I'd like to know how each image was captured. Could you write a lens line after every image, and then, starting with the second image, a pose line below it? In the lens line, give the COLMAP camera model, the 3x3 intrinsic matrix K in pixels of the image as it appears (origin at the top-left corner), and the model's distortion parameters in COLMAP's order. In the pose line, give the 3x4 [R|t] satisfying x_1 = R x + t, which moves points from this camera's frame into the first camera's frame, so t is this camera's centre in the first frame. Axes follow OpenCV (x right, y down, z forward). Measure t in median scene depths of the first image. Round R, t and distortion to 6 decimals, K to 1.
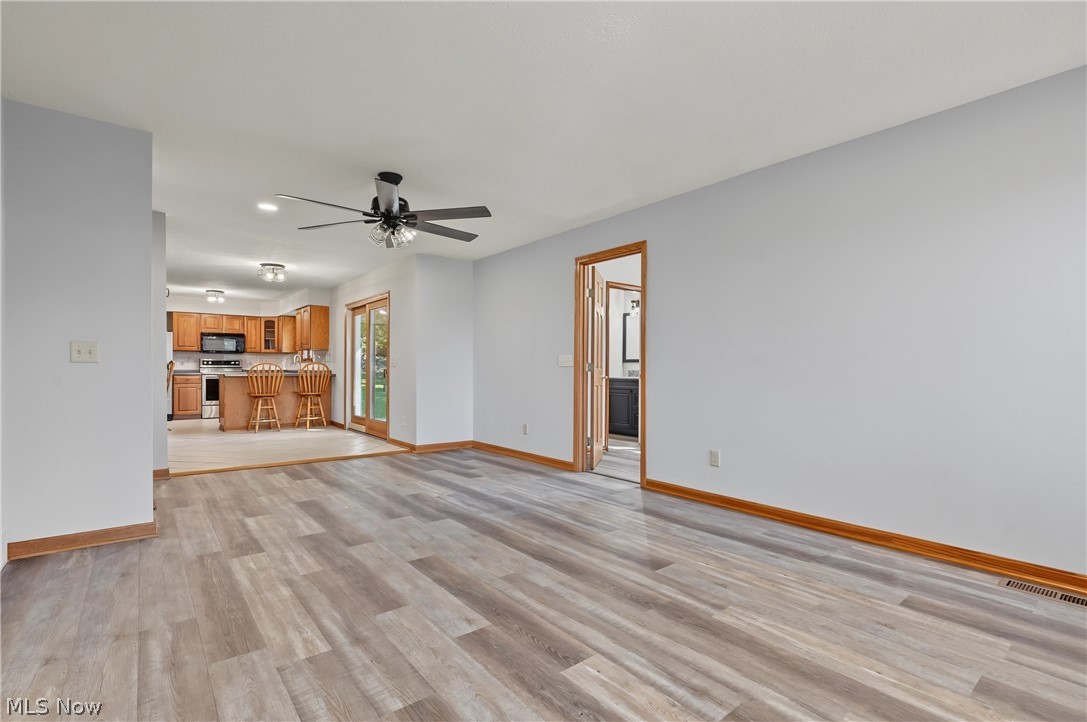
lens RADIAL K [[508.0, 0, 545.7], [0, 508.0, 368.7], [0, 0, 1]] dist [-0.005591, 0.000072]
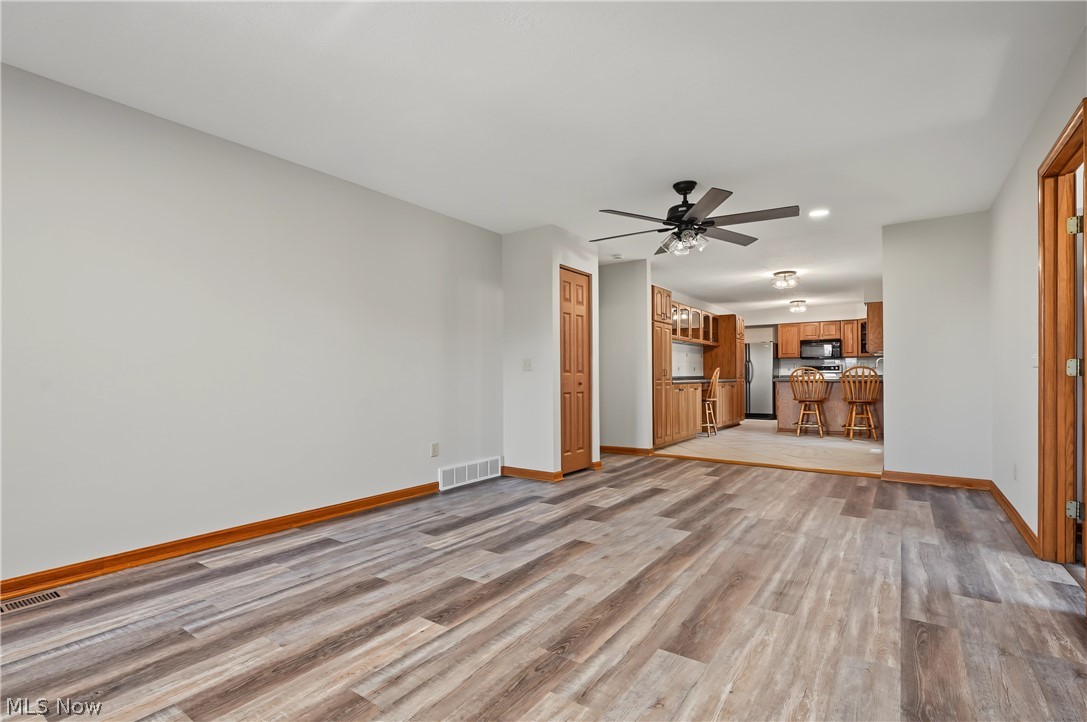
lens RADIAL K [[508.0, 0, 527.3], [0, 508.0, 374.2], [0, 0, 1]] dist [-0.005591, 0.000072]
pose [[0.252192, -0.004992, -0.967664, 0.294095], [0.006182, 0.999975, -0.003548, 0.001027], [0.967657, -0.005087, 0.252217, 0.211392]]
